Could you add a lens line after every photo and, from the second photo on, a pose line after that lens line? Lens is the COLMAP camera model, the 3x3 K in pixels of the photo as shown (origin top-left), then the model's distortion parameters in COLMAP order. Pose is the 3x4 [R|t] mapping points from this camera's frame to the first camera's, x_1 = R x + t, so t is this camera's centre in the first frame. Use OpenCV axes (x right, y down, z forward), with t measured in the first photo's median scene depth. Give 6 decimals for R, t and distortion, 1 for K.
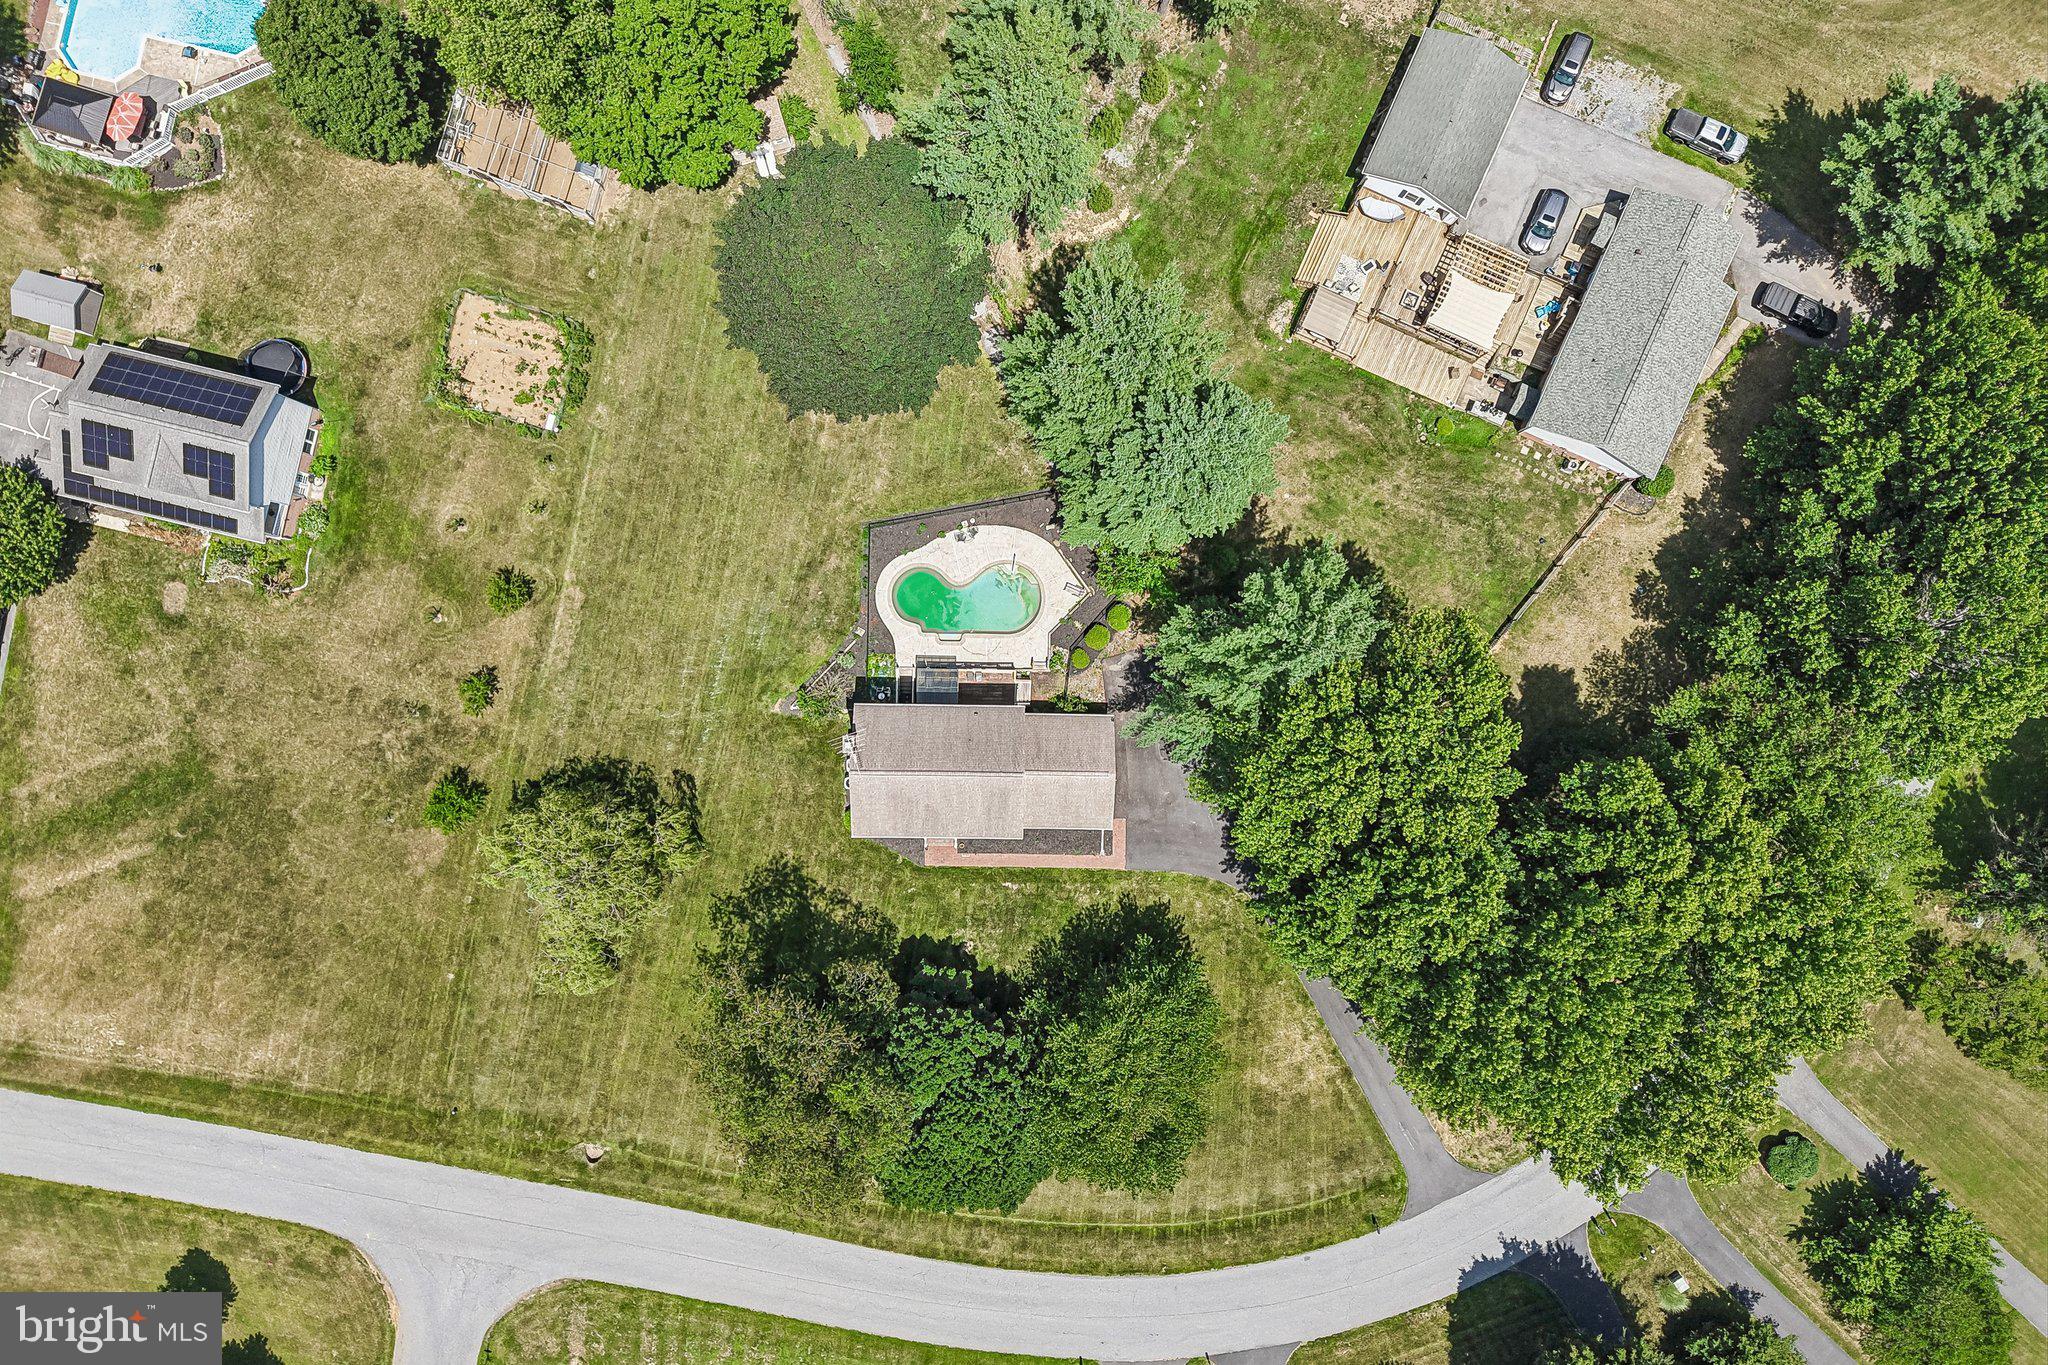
lens RADIAL K [[1364.1, 0, 1024.0], [0, 1364.1, 682.5], [0, 0, 1]] dist [0.023149, -0.021069]
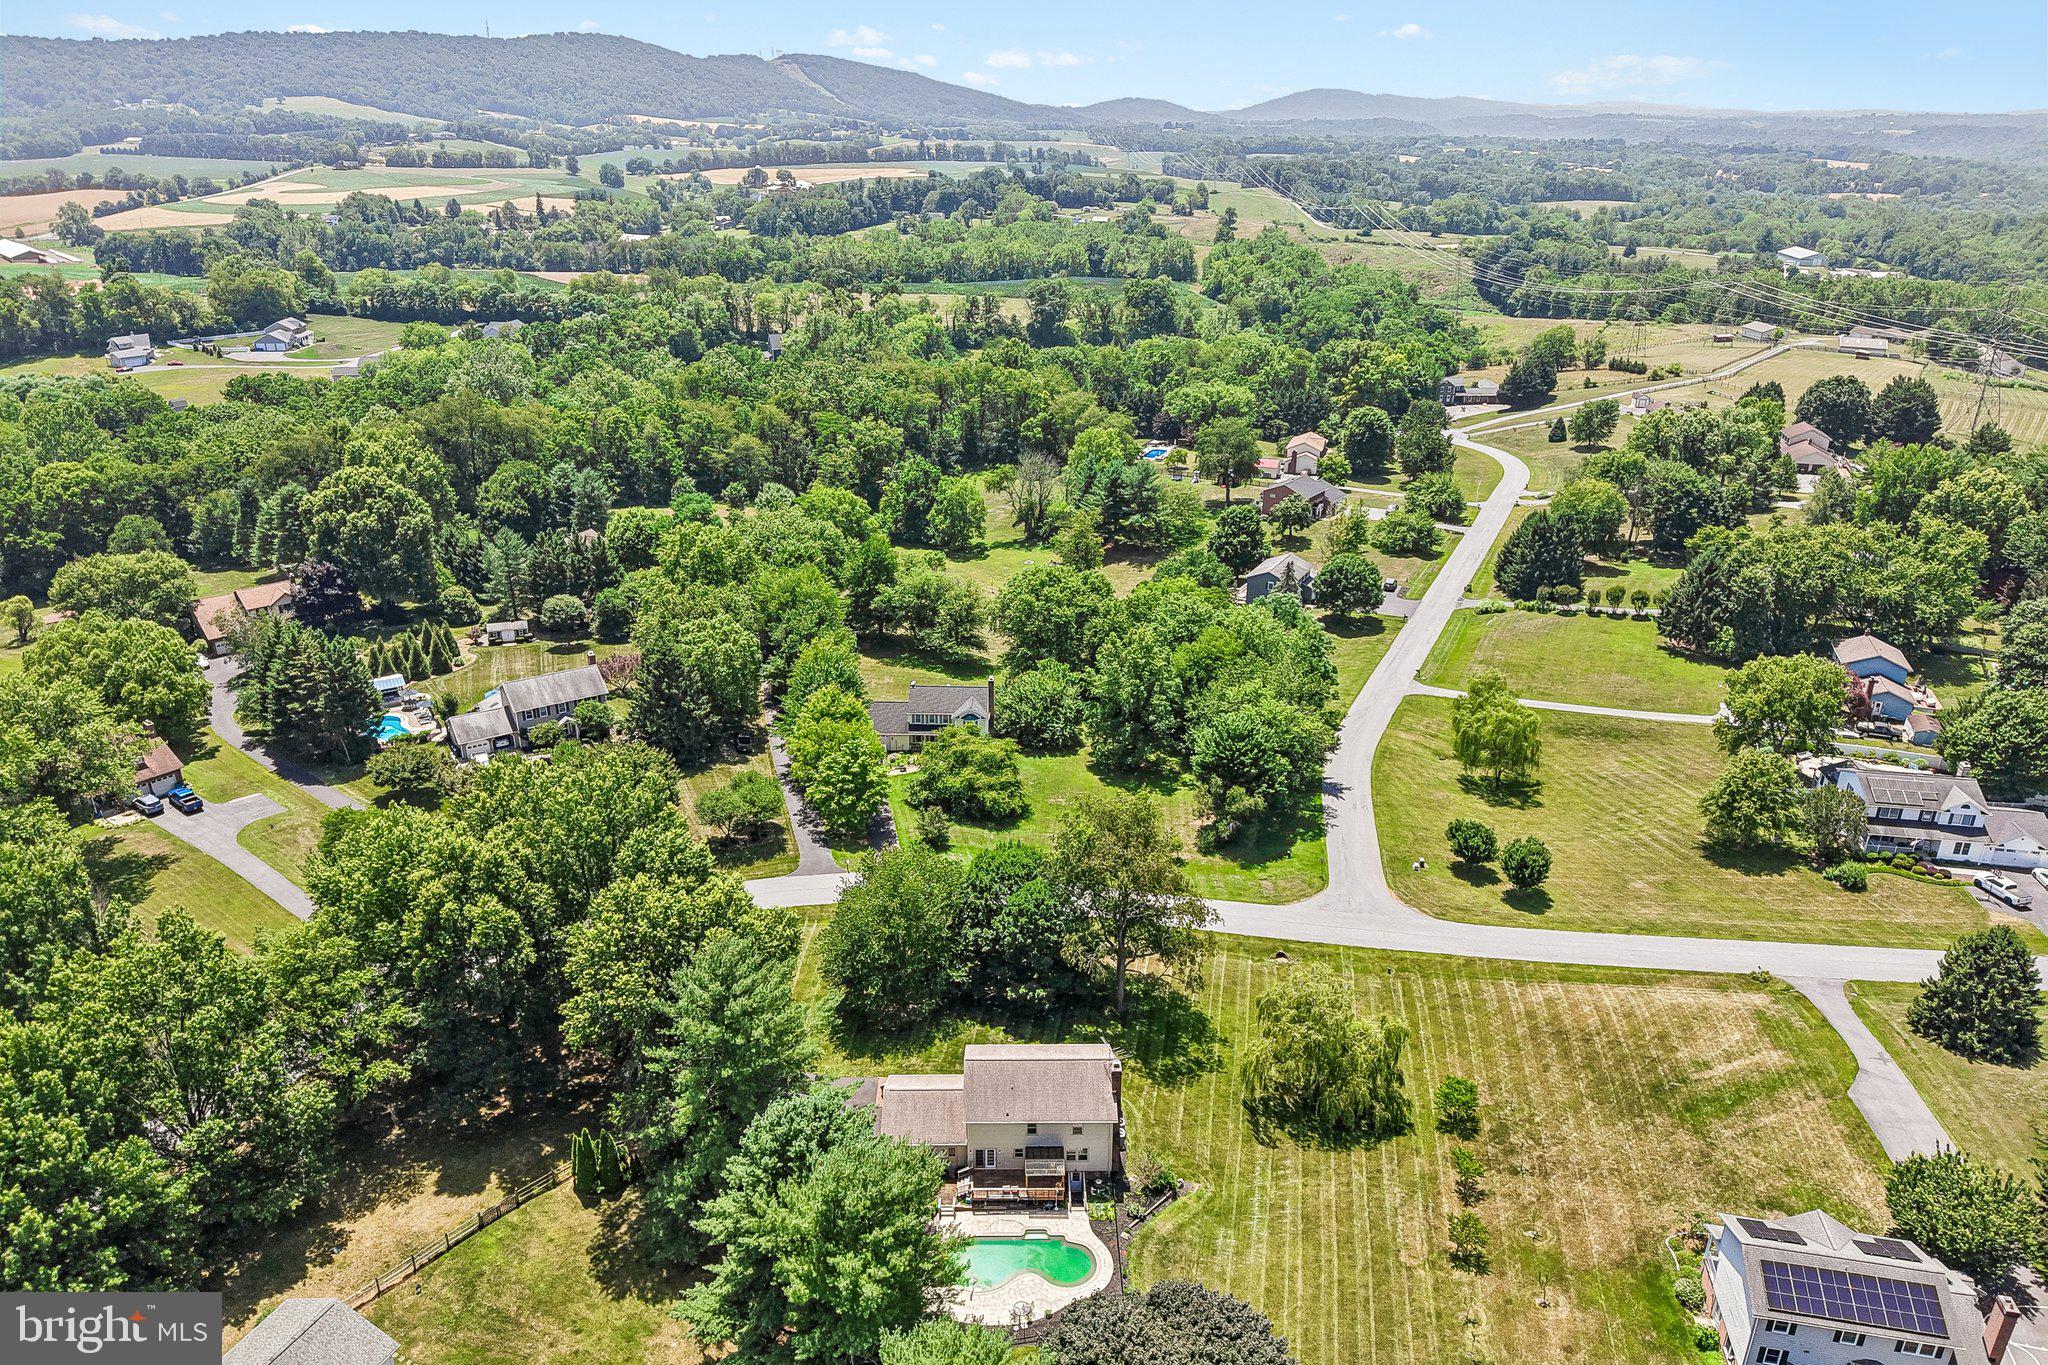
lens RADIAL K [[1353.6, 0, 1032.2], [0, 1353.6, 694.9], [0, 0, 1]] dist [0.036119, -0.035622]
pose [[-0.999340, -0.004257, -0.036069, -0.014535], [-0.031411, -0.397266, 0.917166, -0.813928], [-0.018233, 0.917694, 0.396870, 0.229737]]
